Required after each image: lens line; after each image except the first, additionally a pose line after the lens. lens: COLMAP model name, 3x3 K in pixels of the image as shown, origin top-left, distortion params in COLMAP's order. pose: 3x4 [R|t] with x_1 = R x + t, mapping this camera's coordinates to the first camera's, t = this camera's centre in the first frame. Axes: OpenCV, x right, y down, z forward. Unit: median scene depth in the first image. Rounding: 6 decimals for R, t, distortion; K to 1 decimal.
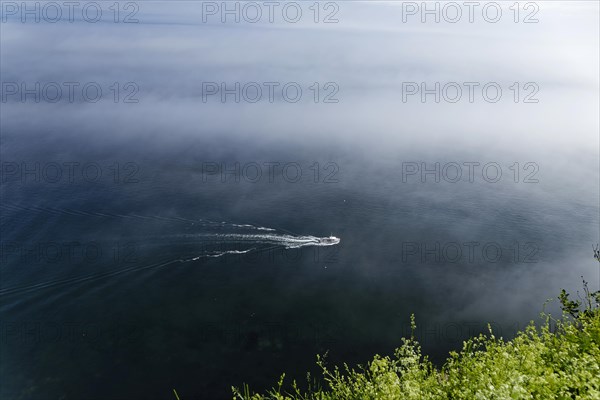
lens RADIAL K [[281.7, 0, 300.0], [0, 281.7, 200.0], [0, 0, 1]] dist [0.012492, -0.000199]
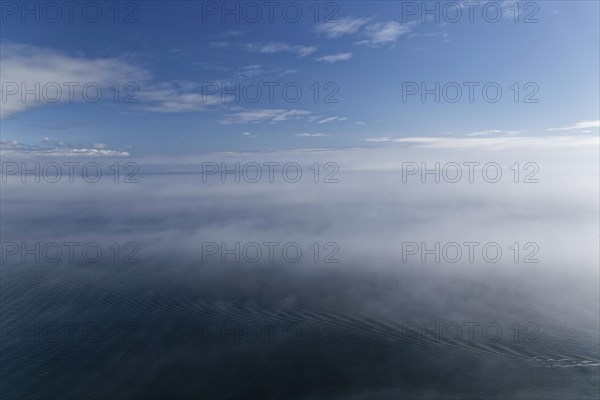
lens RADIAL K [[281.7, 0, 300.0], [0, 281.7, 200.0], [0, 0, 1]] dist [0.012492, -0.000199]
pose [[0.999999, 0.001382, 0.000412, -0.000495], [-0.001383, 0.999991, 0.003928, -0.287956], [-0.000407, -0.003929, 0.999992, 0.001749]]
